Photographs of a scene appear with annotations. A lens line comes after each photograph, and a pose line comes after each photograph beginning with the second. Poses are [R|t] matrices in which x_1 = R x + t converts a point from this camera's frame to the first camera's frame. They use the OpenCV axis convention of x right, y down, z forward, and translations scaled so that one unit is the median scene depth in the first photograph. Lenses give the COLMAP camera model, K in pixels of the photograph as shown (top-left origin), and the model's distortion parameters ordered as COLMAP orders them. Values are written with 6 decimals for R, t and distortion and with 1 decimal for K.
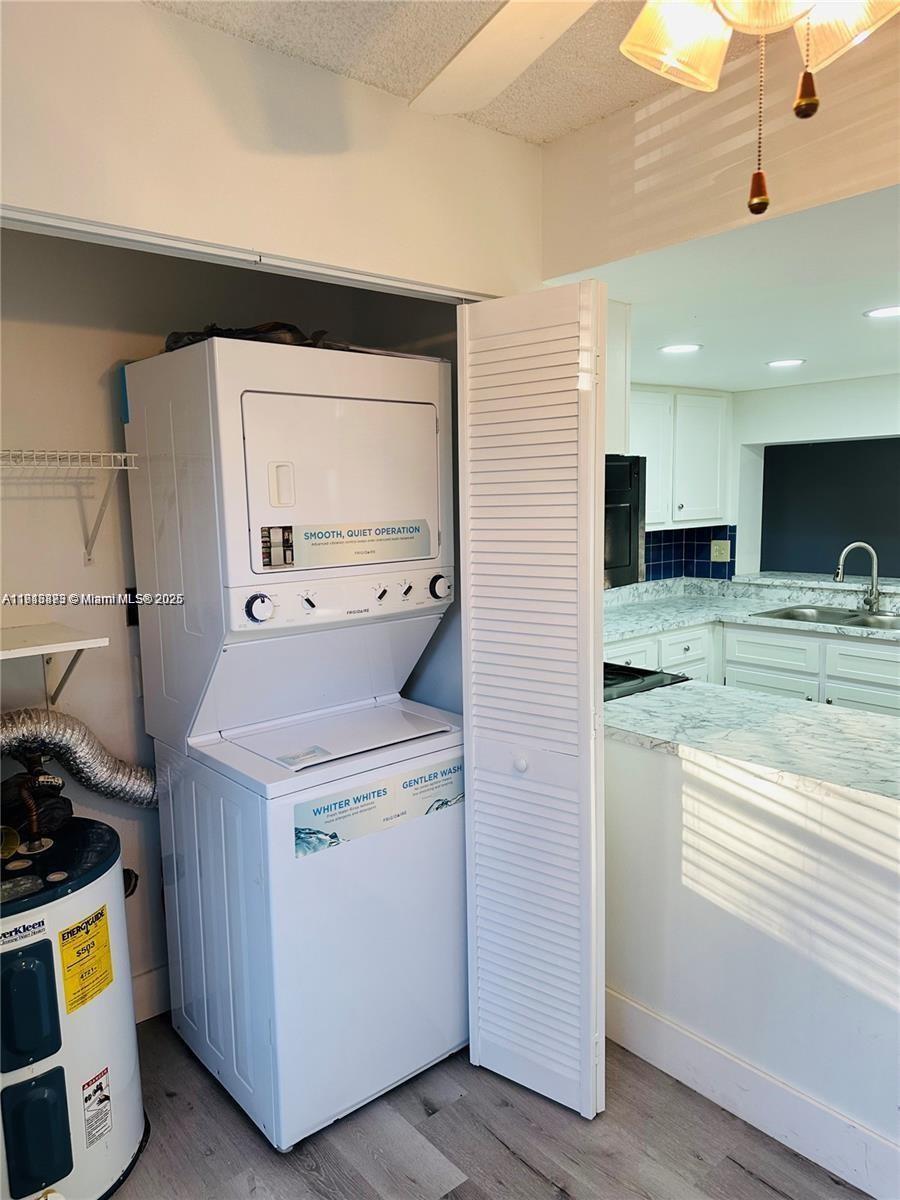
lens RADIAL K [[844.5, 0, 450.0], [0, 844.5, 600.0], [0, 0, 1]] dist [0.110830, -0.138222]
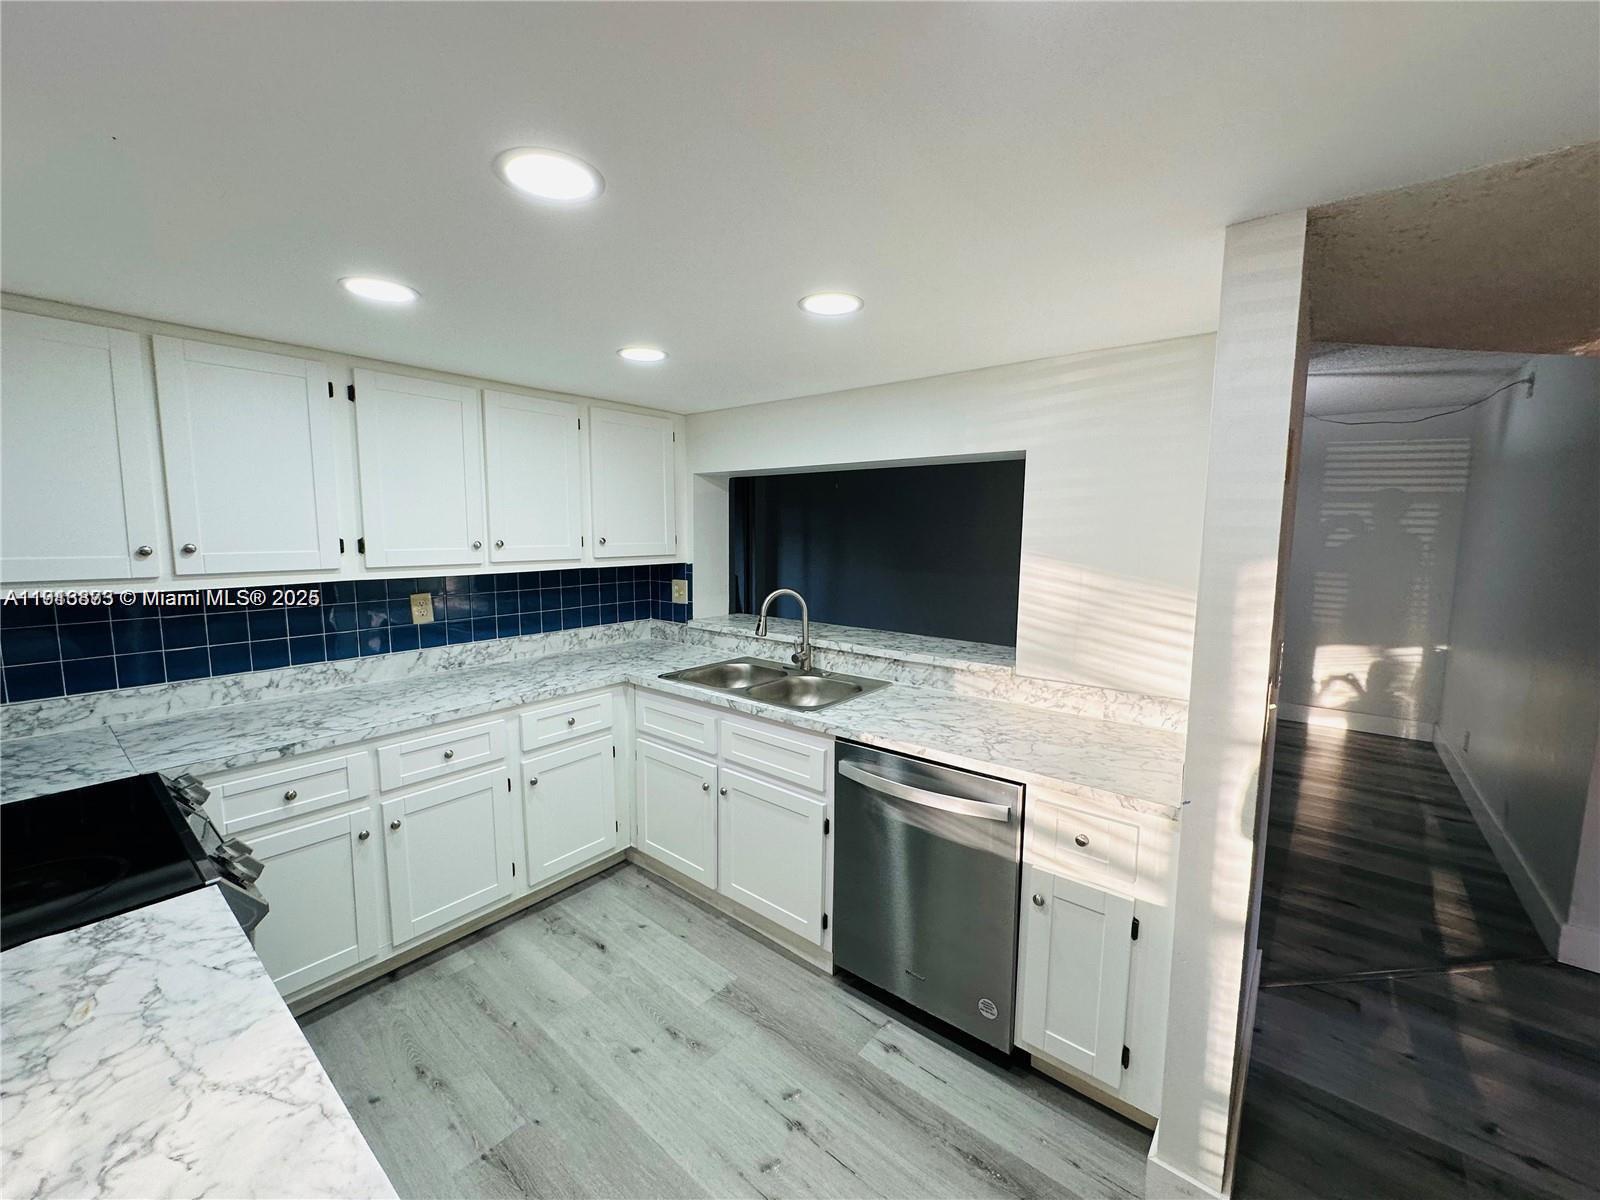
lens RADIAL K [[640.7, 0, 795.4], [0, 640.7, 595.0], [0, 0, 1]] dist [-0.001800, 0.000003]
pose [[0.984512, 0.007322, 0.175166, 0.328244], [-0.004700, 0.999871, -0.015379, -0.045510], [-0.175256, 0.014317, 0.984419, 0.326227]]
